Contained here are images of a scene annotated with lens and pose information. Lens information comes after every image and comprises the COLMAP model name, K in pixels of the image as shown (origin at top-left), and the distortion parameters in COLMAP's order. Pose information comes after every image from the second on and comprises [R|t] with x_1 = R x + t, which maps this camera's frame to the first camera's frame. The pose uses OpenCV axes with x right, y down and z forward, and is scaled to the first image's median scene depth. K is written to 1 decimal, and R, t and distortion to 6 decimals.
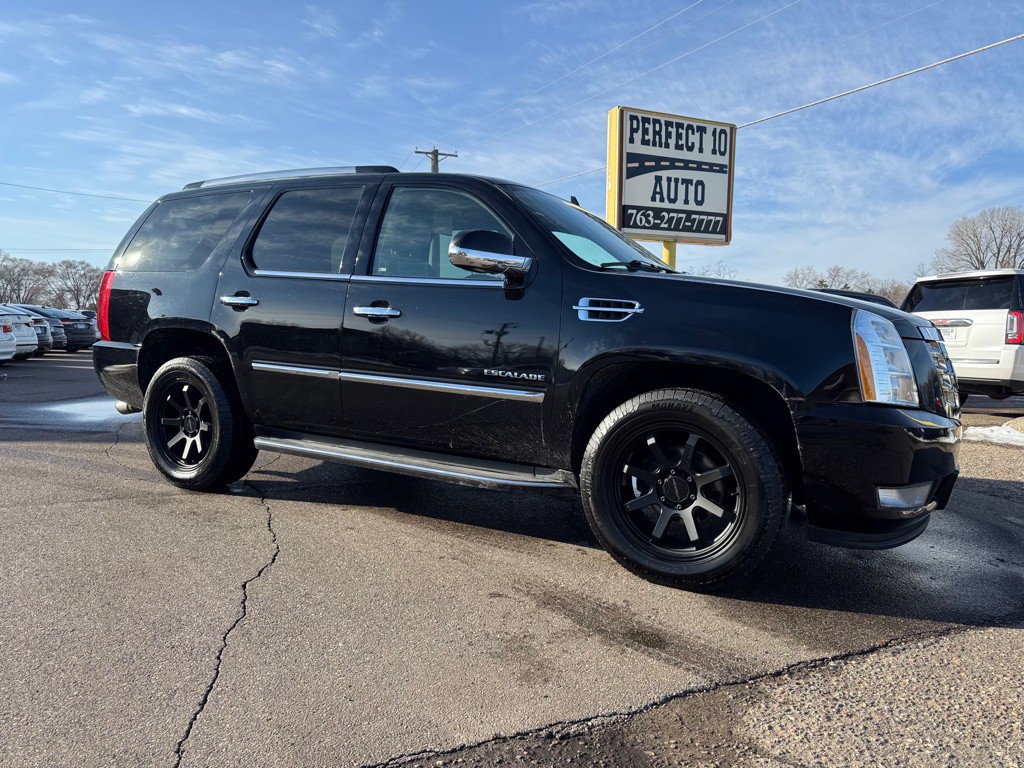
lens RADIAL K [[723.0, 0, 509.4], [0, 723.0, 359.5], [0, 0, 1]] dist [0.096007, -0.147278]
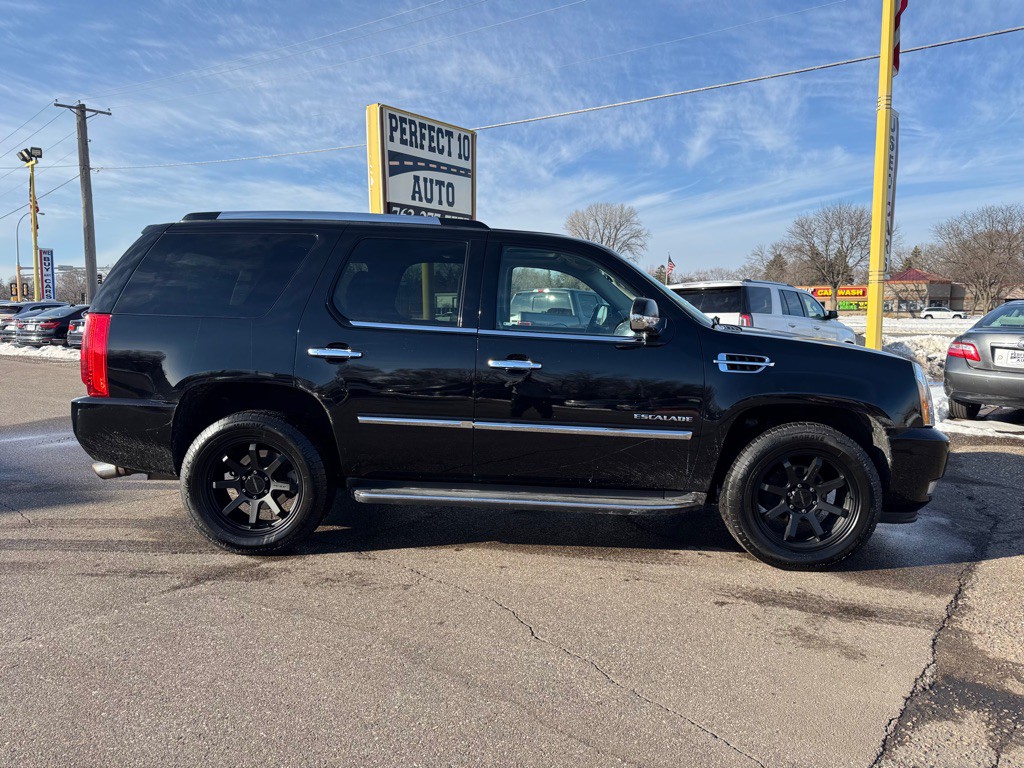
lens RADIAL K [[747.9, 0, 512.1], [0, 747.9, 422.7], [0, 0, 1]] dist [-0.083341, 0.036054]
pose [[0.891643, -0.062646, 0.448385, -0.168812], [0.012117, 0.993328, 0.114687, -0.021374], [-0.452578, -0.096827, 0.886453, -0.031111]]
